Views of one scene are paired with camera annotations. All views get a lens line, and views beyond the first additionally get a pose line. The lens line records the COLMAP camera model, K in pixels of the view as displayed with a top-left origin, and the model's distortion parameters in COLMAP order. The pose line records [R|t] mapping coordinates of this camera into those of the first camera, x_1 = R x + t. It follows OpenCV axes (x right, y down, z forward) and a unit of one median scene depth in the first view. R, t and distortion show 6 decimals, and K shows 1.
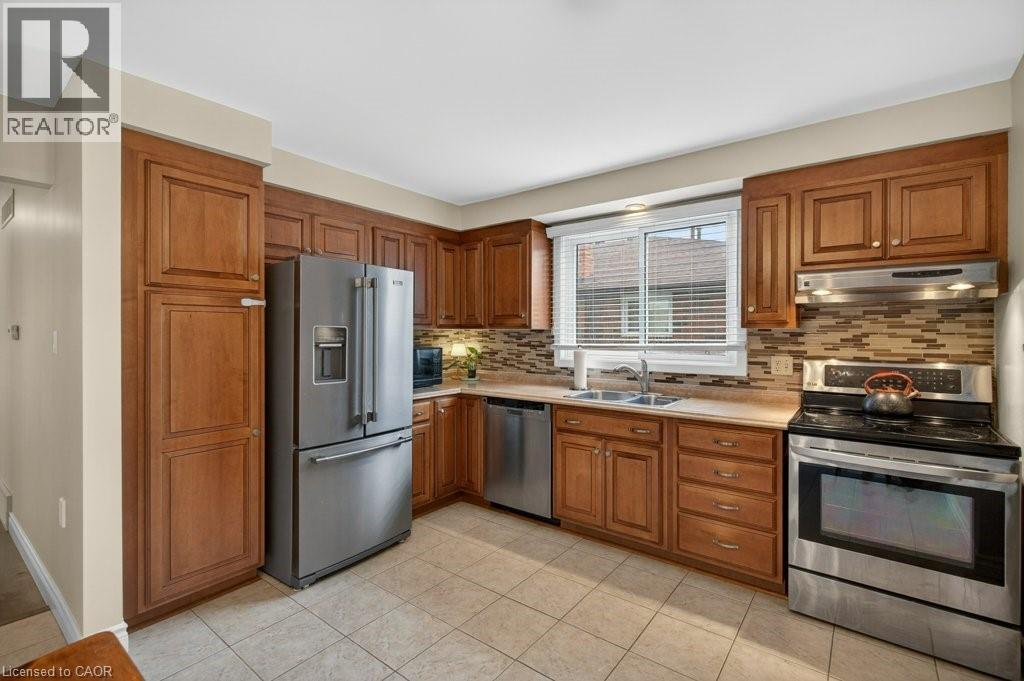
lens RADIAL K [[460.2, 0, 512.8], [0, 460.2, 332.5], [0, 0, 1]] dist [0.000522, -0.000536]
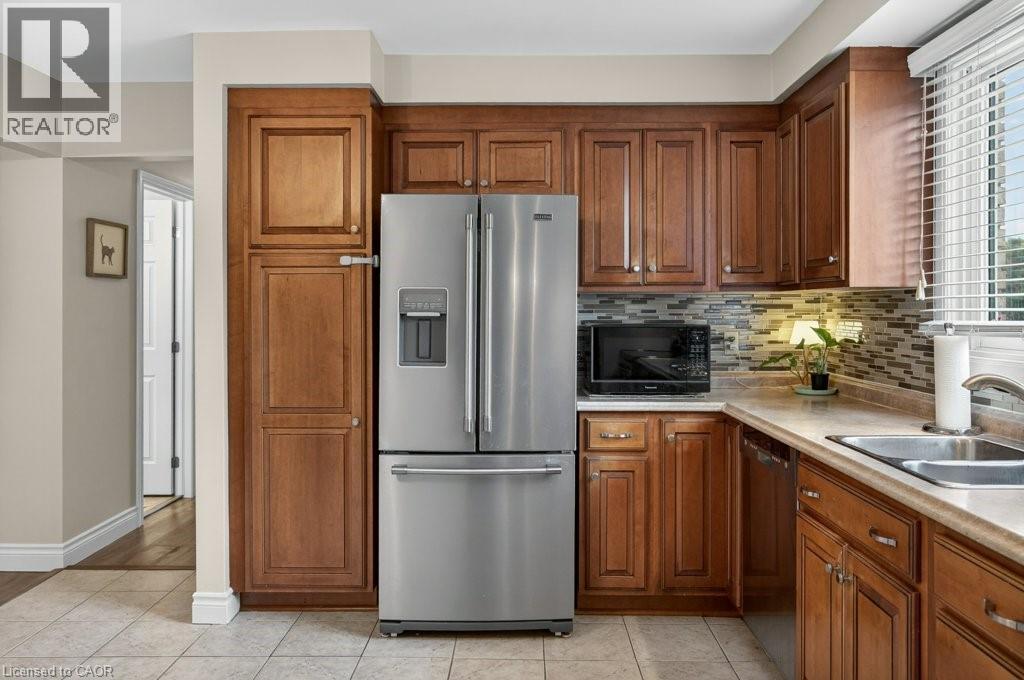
lens RADIAL K [[795.7, 0, 514.5], [0, 795.7, 313.0], [0, 0, 1]] dist [-0.001593, 0.001142]
pose [[0.599520, 0.001297, -0.800359, 0.705247], [0.000928, 0.999997, 0.002316, 0.023574], [0.800359, -0.002131, 0.599517, 0.381054]]
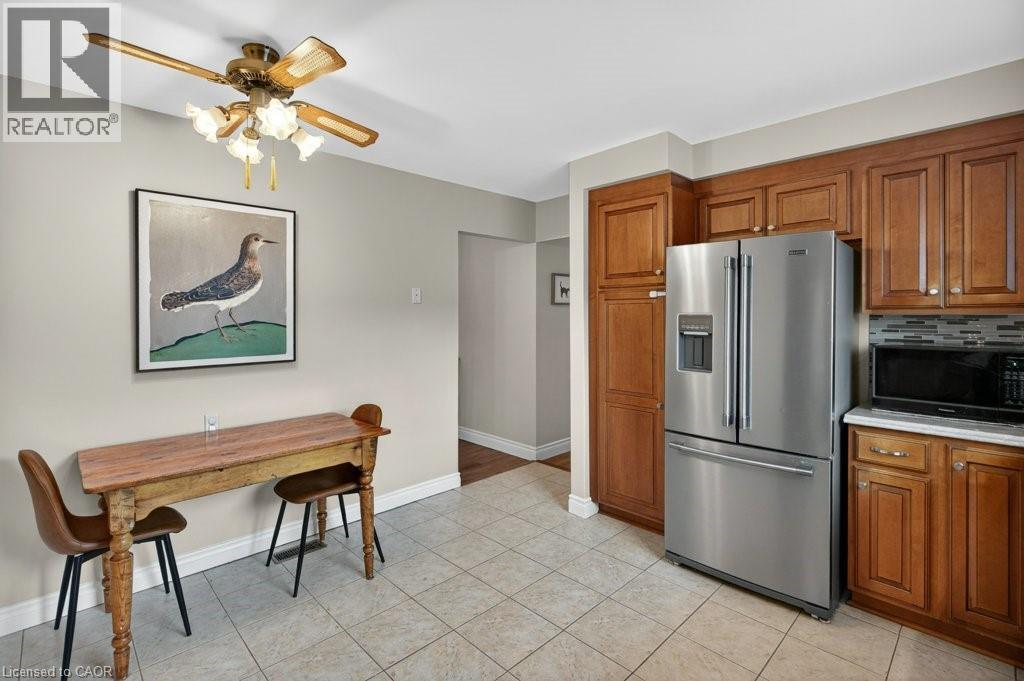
lens RADIAL K [[472.9, 0, 511.2], [0, 472.9, 317.7], [0, 0, 1]] dist [0.001403, 0.000431]
pose [[-0.139740, 0.003900, -0.990181, 0.660577], [0.000152, 0.999992, 0.003917, -0.009421], [0.990188, 0.000397, -0.139739, 0.780226]]
